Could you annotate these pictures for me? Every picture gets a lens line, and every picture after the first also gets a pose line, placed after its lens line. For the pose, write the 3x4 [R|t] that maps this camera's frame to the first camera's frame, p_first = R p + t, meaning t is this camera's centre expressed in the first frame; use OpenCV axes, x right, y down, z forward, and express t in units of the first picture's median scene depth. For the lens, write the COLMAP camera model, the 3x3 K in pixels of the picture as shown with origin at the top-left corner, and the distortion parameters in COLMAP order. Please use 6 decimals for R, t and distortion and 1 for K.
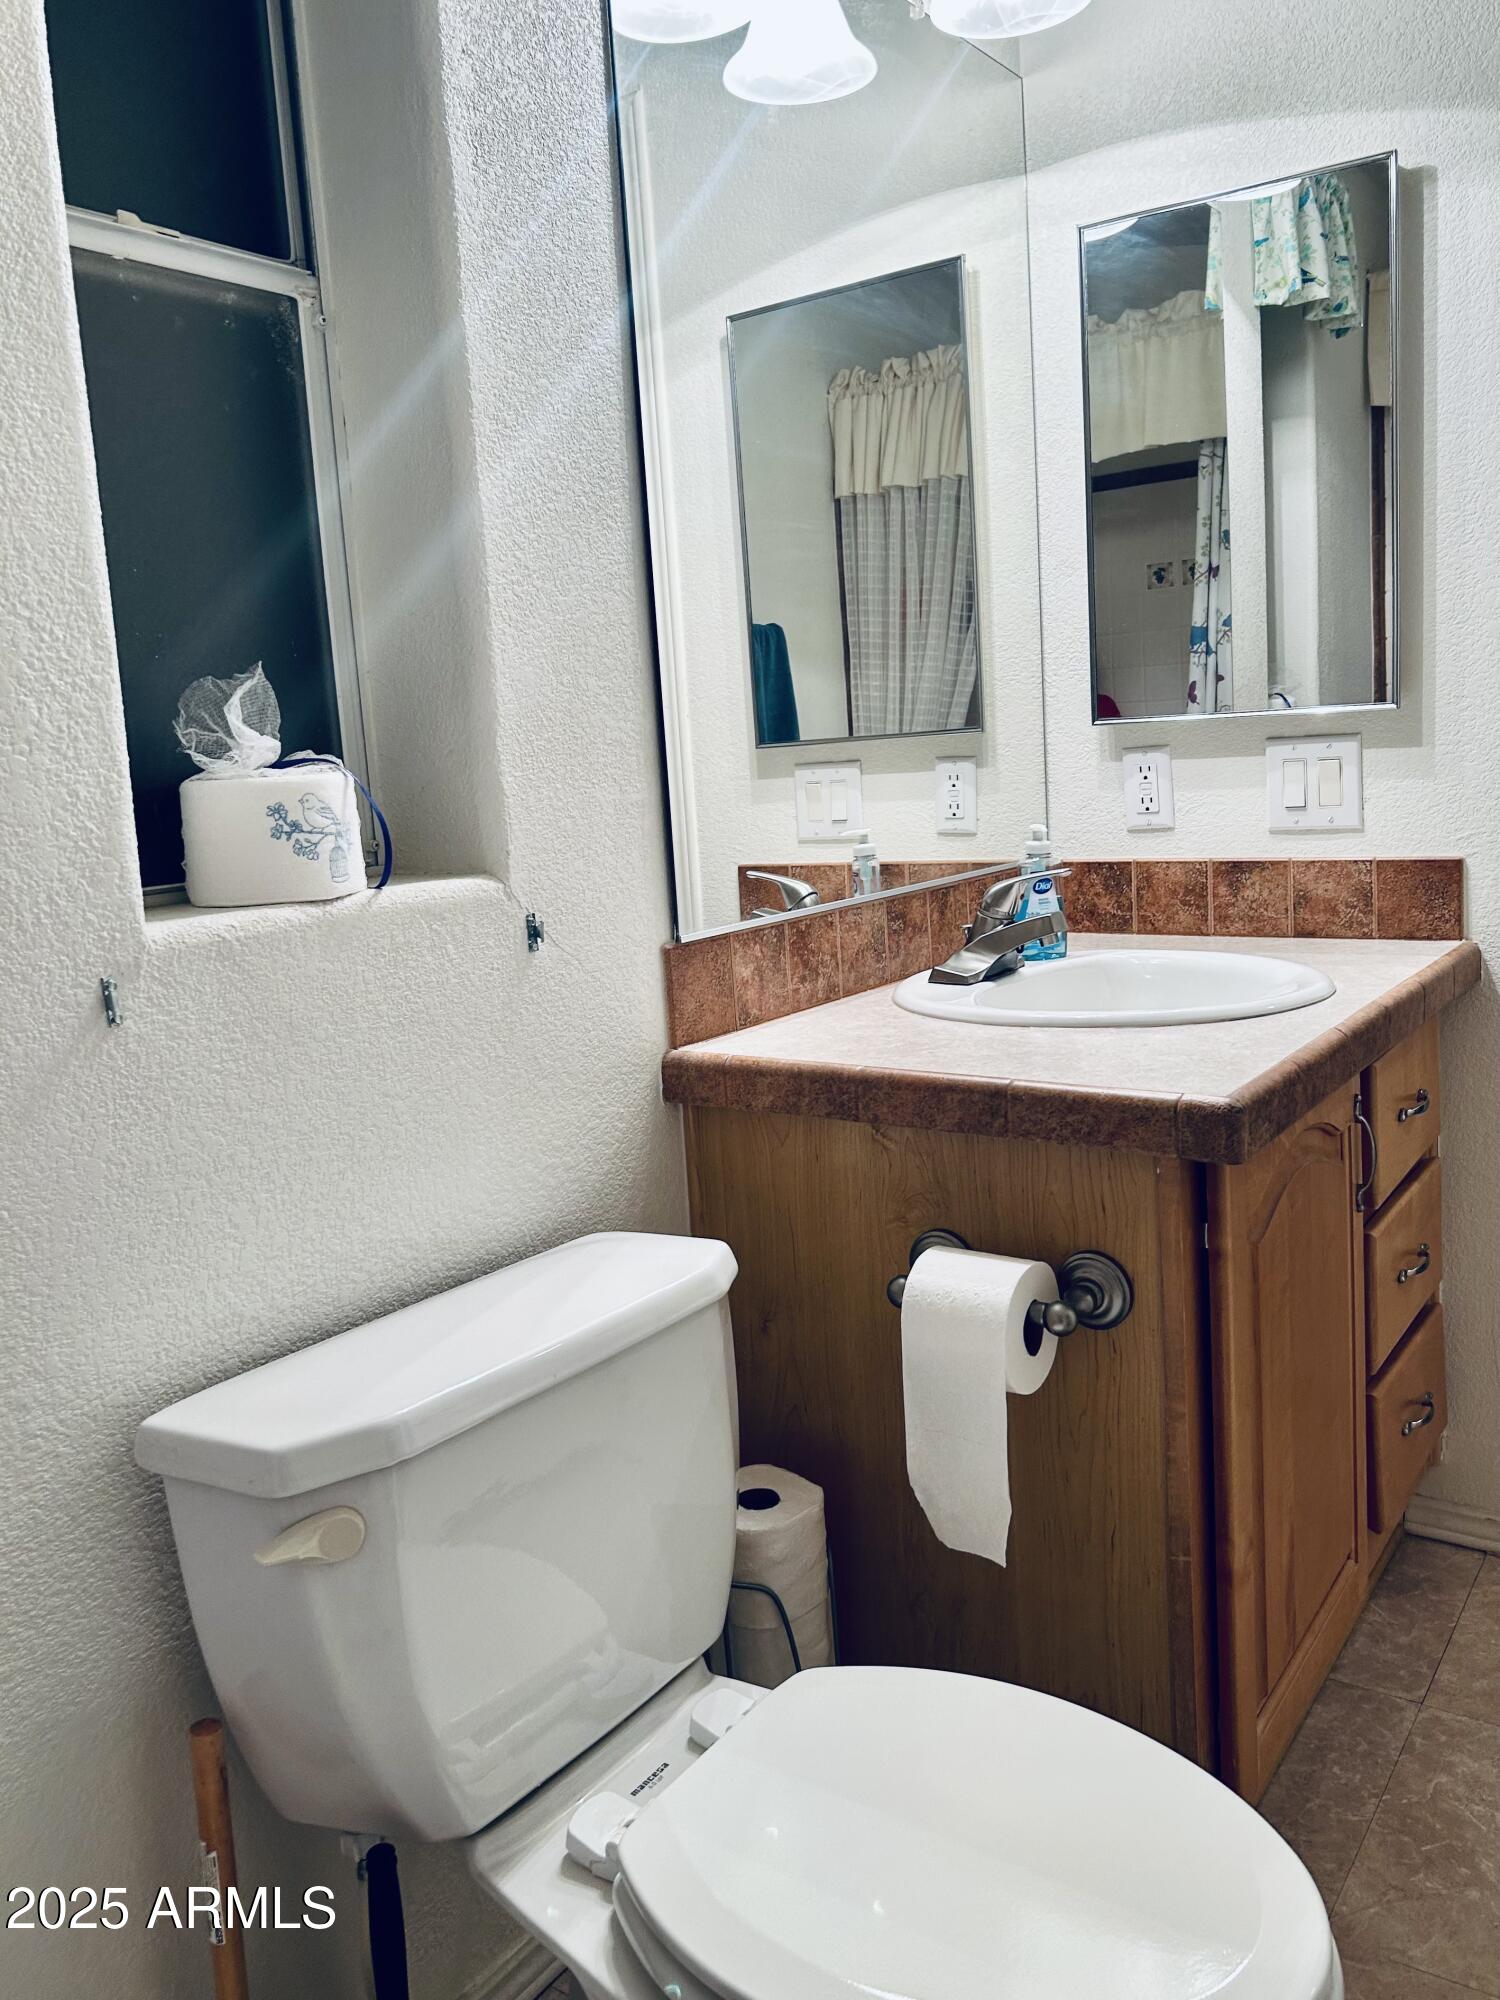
lens RADIAL K [[1660.7, 0, 753.9], [0, 1660.7, 991.8], [0, 0, 1]] dist [0.032955, -0.052877]
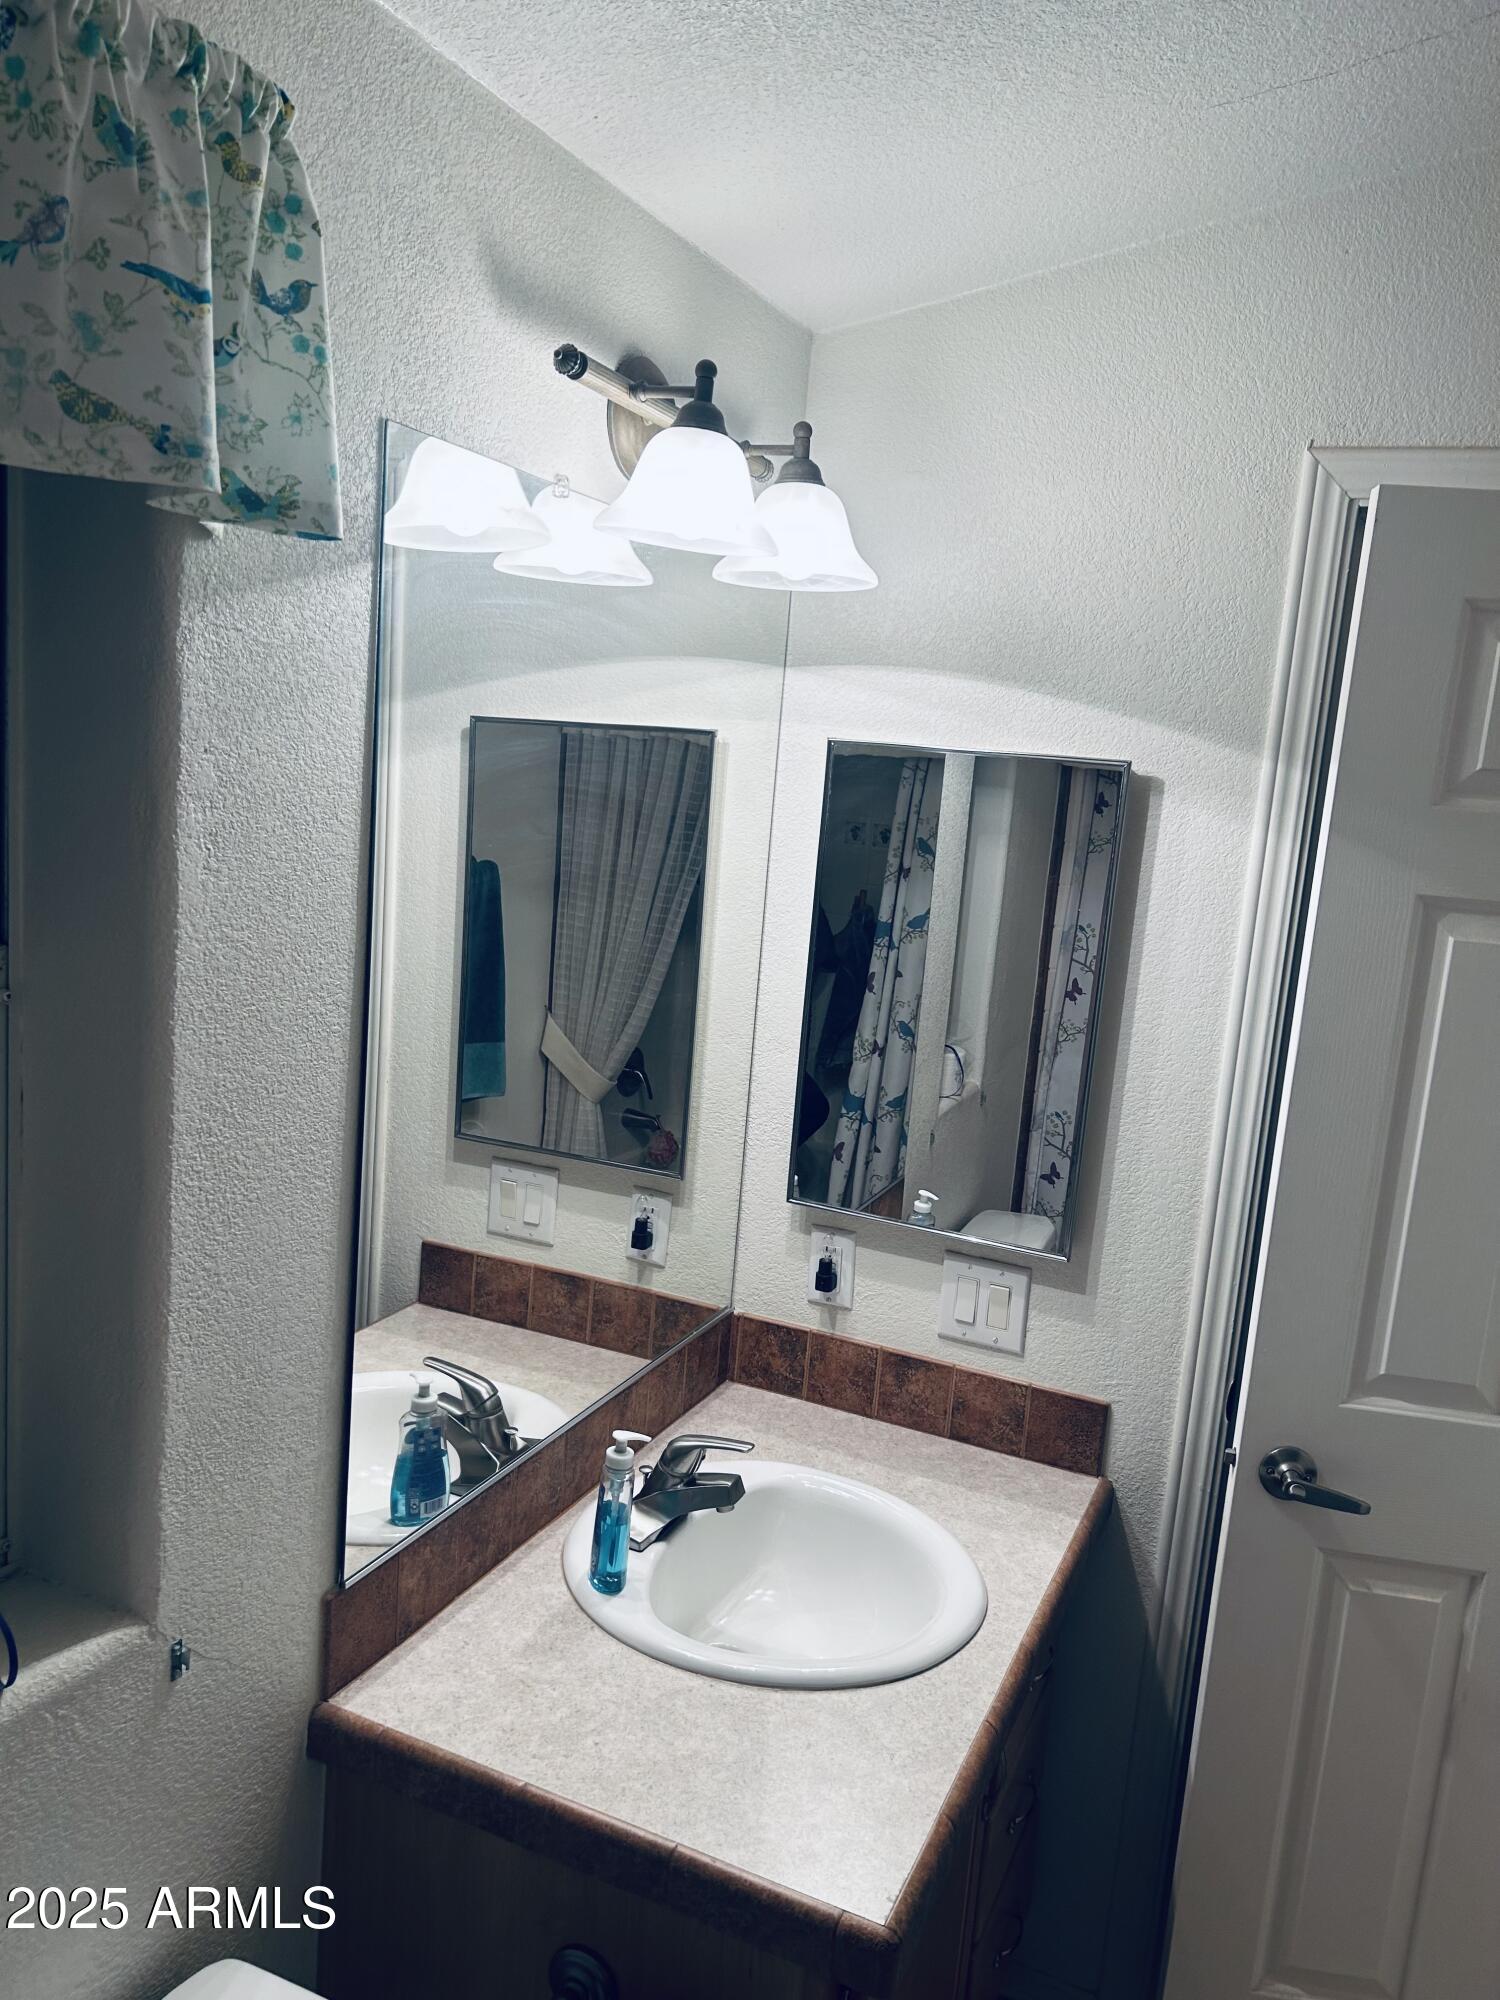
lens RADIAL K [[1530.5, 0, 738.8], [0, 1530.5, 1014.1], [0, 0, 1]] dist [0.051944, -0.043023]
pose [[0.973916, 0.110575, 0.198141, -0.027839], [-0.115103, 0.993288, 0.011445, -0.296081], [-0.195545, -0.033953, 0.980107, 0.082198]]
